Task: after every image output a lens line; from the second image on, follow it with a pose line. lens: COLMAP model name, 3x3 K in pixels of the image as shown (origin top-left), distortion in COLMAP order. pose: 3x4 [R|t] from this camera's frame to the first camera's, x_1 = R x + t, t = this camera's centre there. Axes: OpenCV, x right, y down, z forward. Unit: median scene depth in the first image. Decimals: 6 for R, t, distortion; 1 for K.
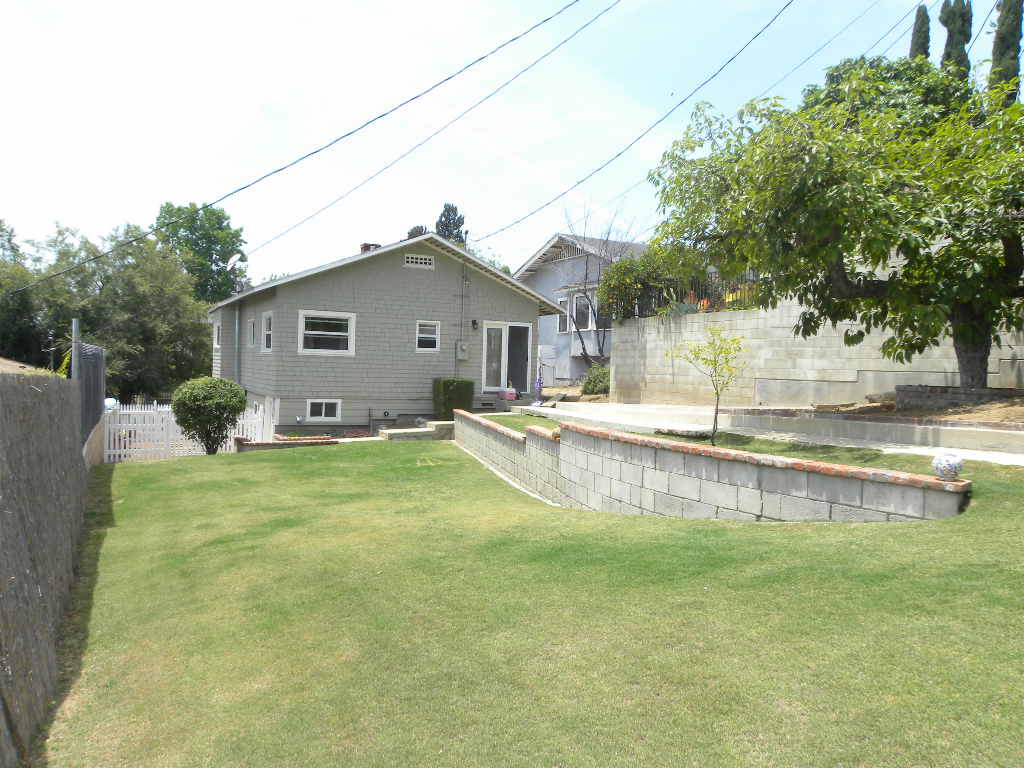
lens RADIAL K [[764.9, 0, 512.0], [0, 764.9, 384.0], [0, 0, 1]] dist [-0.001702, -0.000343]
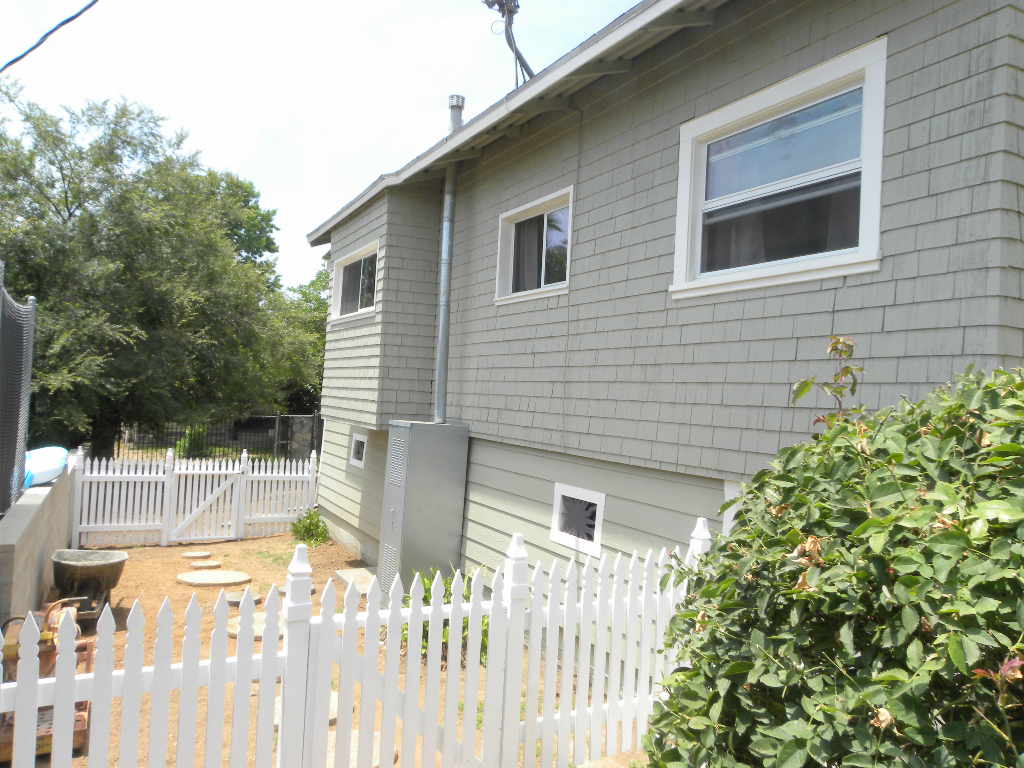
lens RADIAL K [[746.7, 0, 528.2], [0, 746.7, 388.2], [0, 0, 1]] dist [-0.003709, -0.000969]
pose [[0.999020, 0.026399, 0.035515, -0.252508], [-0.025083, 0.999000, -0.037006, -0.000857], [-0.036456, 0.036079, 0.998684, 0.514721]]
